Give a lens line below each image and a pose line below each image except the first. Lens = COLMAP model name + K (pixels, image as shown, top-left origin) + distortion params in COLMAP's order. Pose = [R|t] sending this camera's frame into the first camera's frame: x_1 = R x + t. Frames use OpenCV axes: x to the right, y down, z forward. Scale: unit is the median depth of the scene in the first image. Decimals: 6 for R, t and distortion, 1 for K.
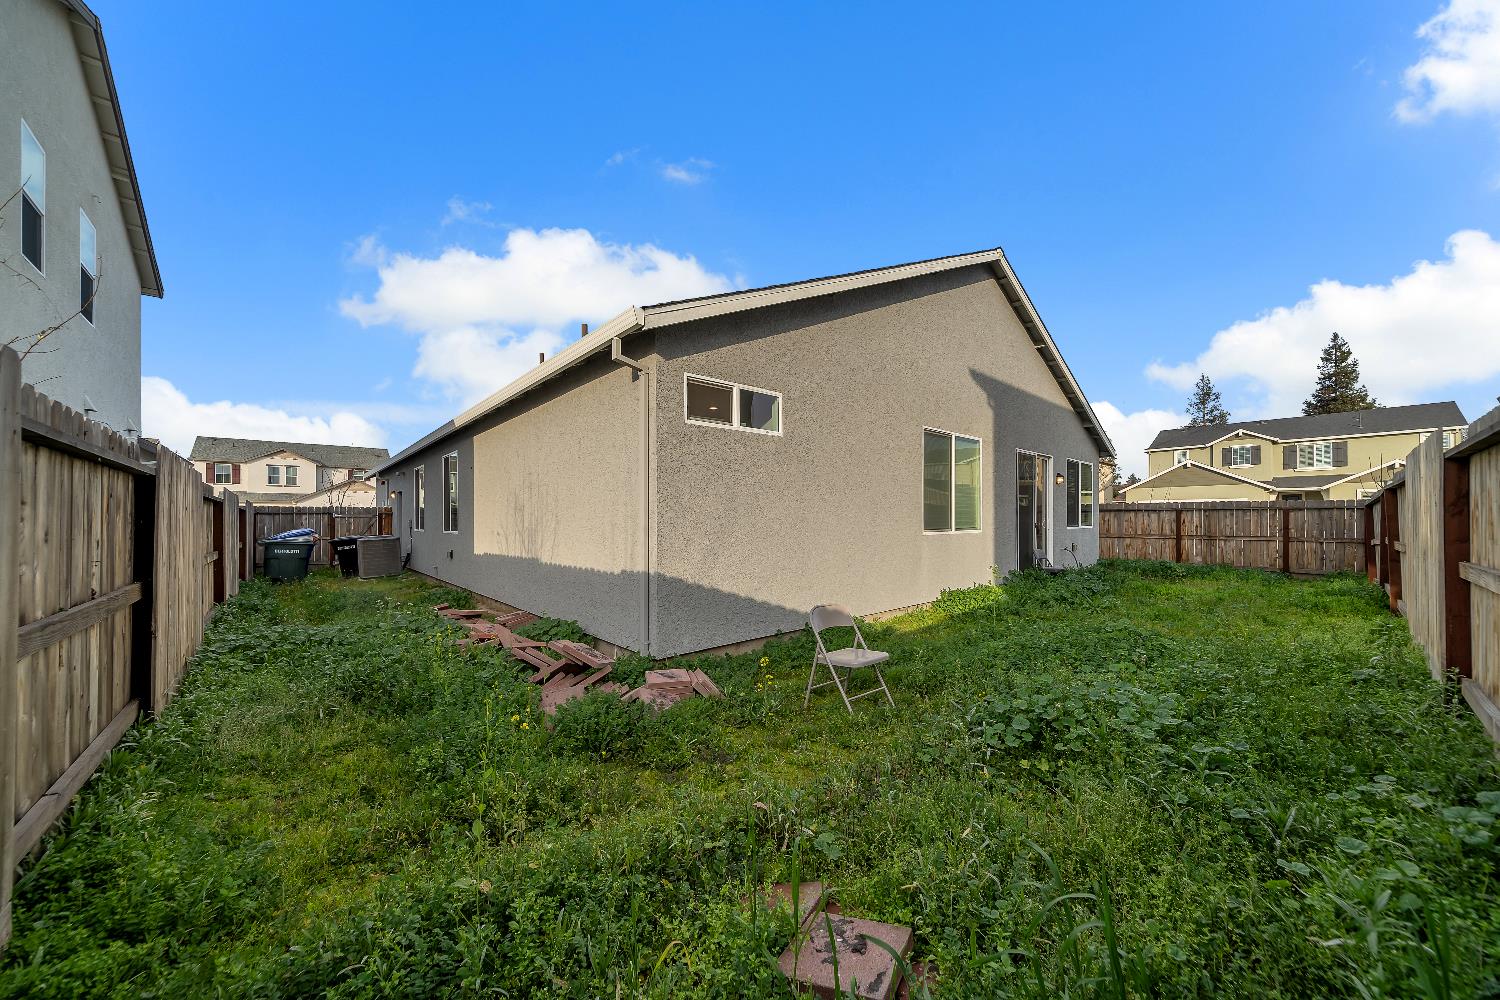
lens RADIAL K [[507.0, 0, 713.5], [0, 507.0, 509.8], [0, 0, 1]] dist [-0.001142, -0.000015]
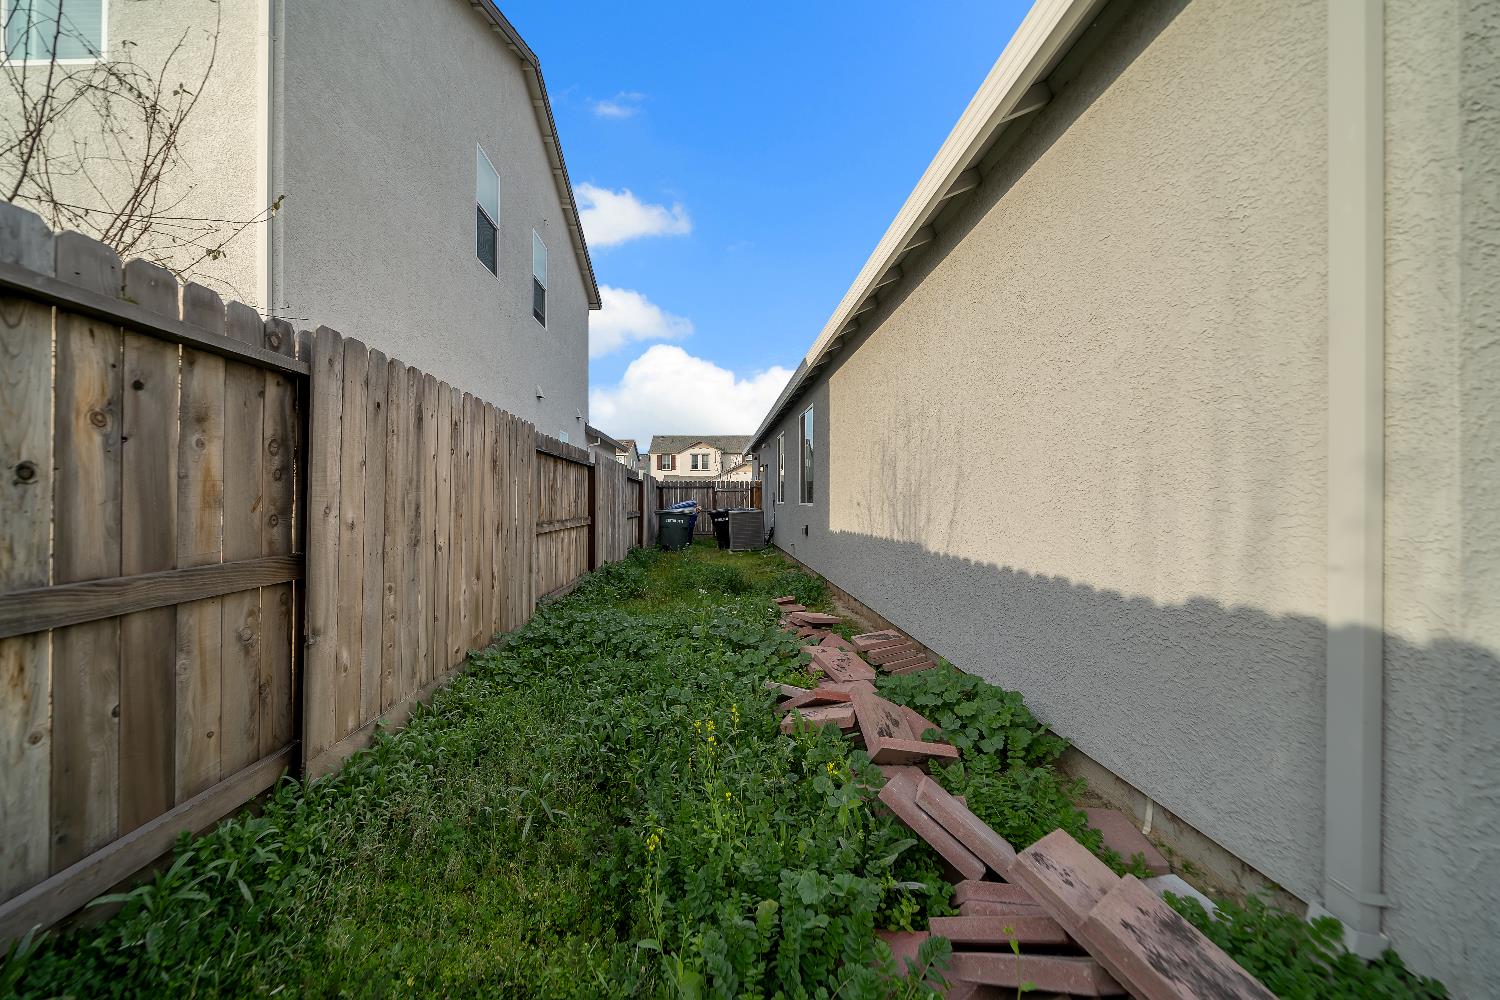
lens RADIAL K [[514.4, 0, 749.5], [0, 514.4, 501.3], [0, 0, 1]] dist [-0.002438, 0.000147]
pose [[0.814685, 0.012103, -0.579778, -0.113572], [-0.000110, 0.999785, 0.020716, 0.024213], [0.579904, -0.016813, 0.814511, 0.280420]]
